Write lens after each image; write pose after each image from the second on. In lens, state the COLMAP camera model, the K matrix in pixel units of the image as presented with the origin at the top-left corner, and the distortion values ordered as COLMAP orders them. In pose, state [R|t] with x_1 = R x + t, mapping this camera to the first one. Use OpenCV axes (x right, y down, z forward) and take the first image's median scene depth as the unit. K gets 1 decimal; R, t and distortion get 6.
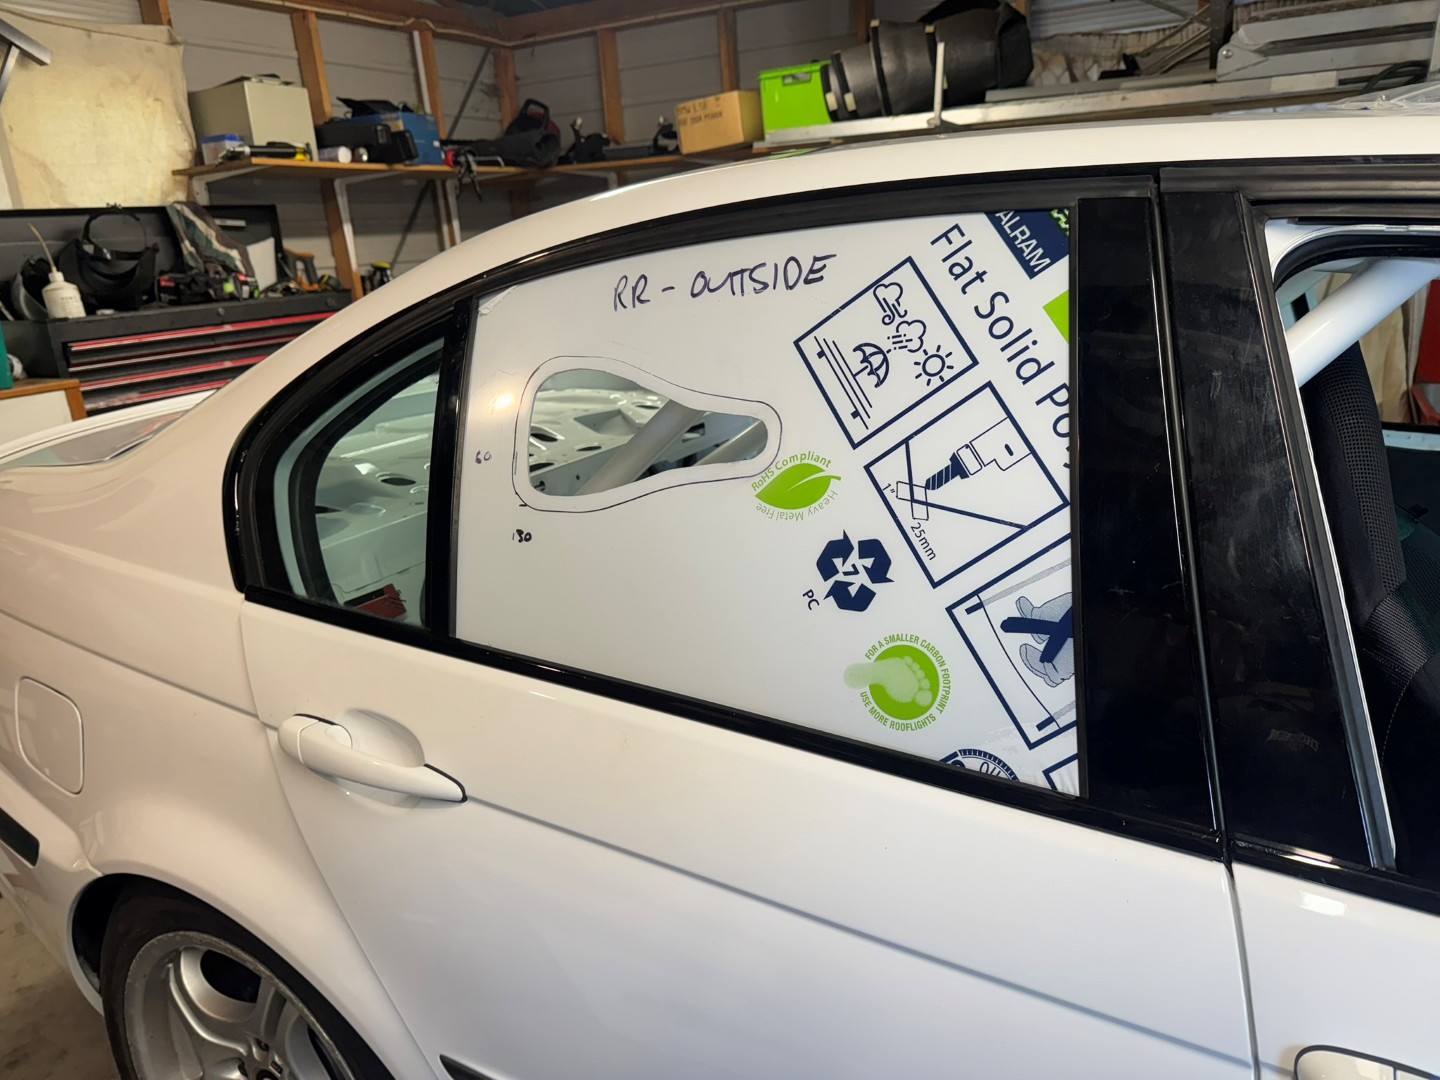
lens RADIAL K [[1009.9, 0, 720.8], [0, 1009.9, 538.1], [0, 0, 1]] dist [-0.001522, -0.000491]
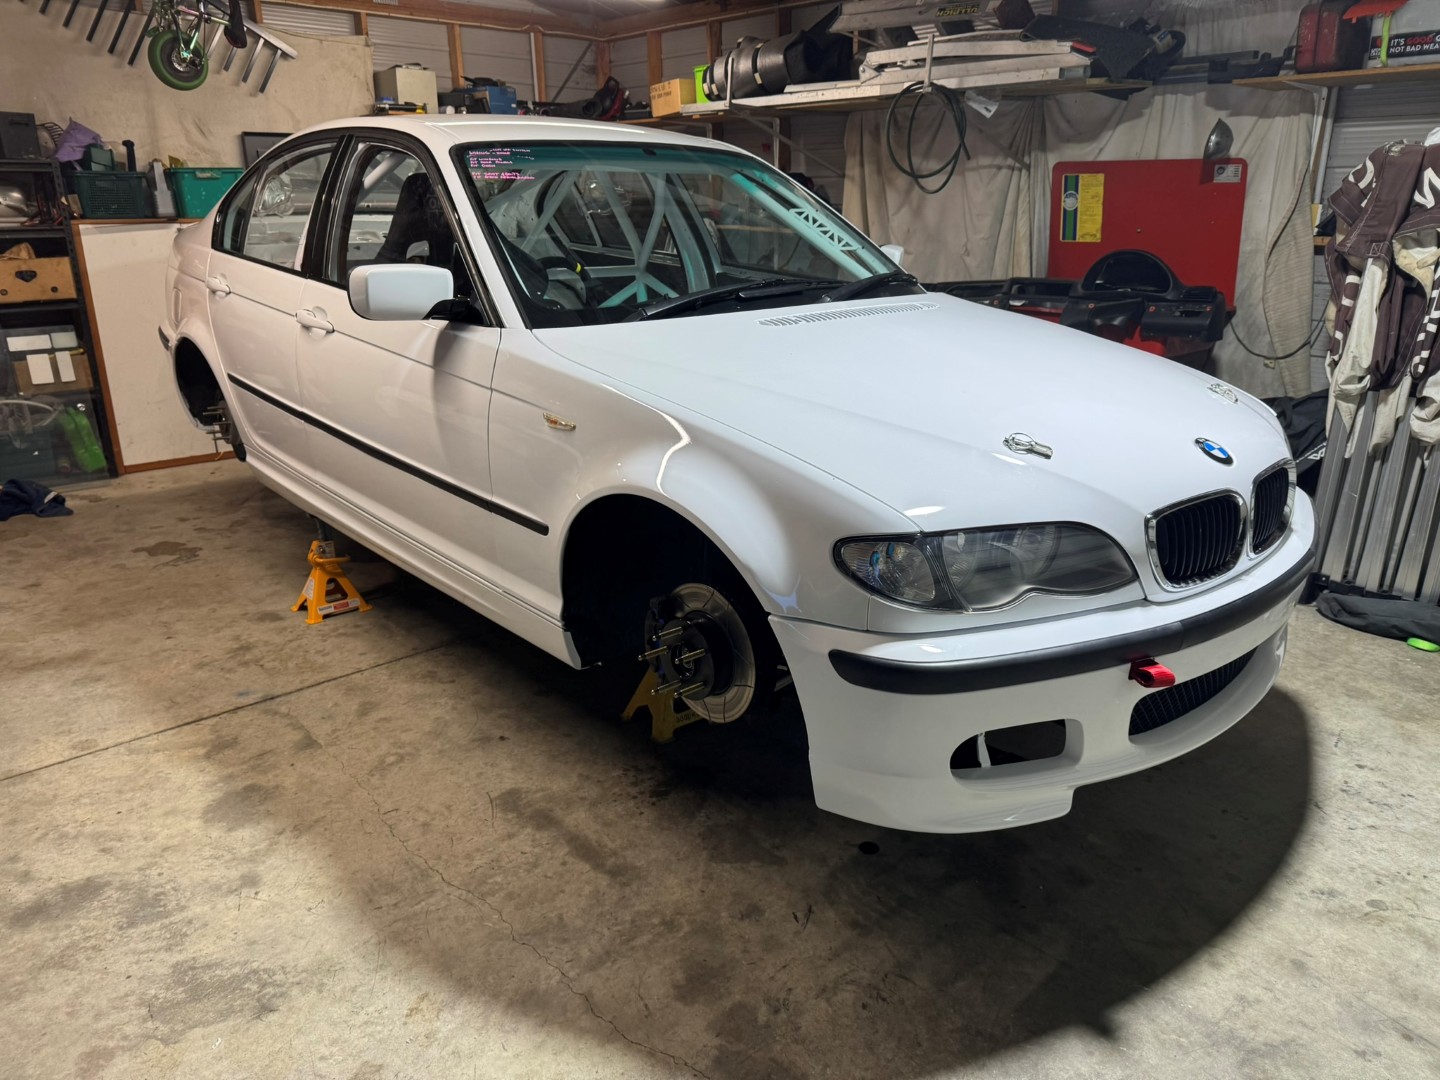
lens RADIAL K [[1009.9, 0, 722.3], [0, 1009.9, 542.2], [0, 0, 1]] dist [-0.001522, -0.000491]
pose [[0.939828, 0.165915, -0.298655, 0.648492], [-0.153674, 0.986034, 0.064190, 0.155610], [0.305134, -0.014432, 0.952200, -0.478829]]
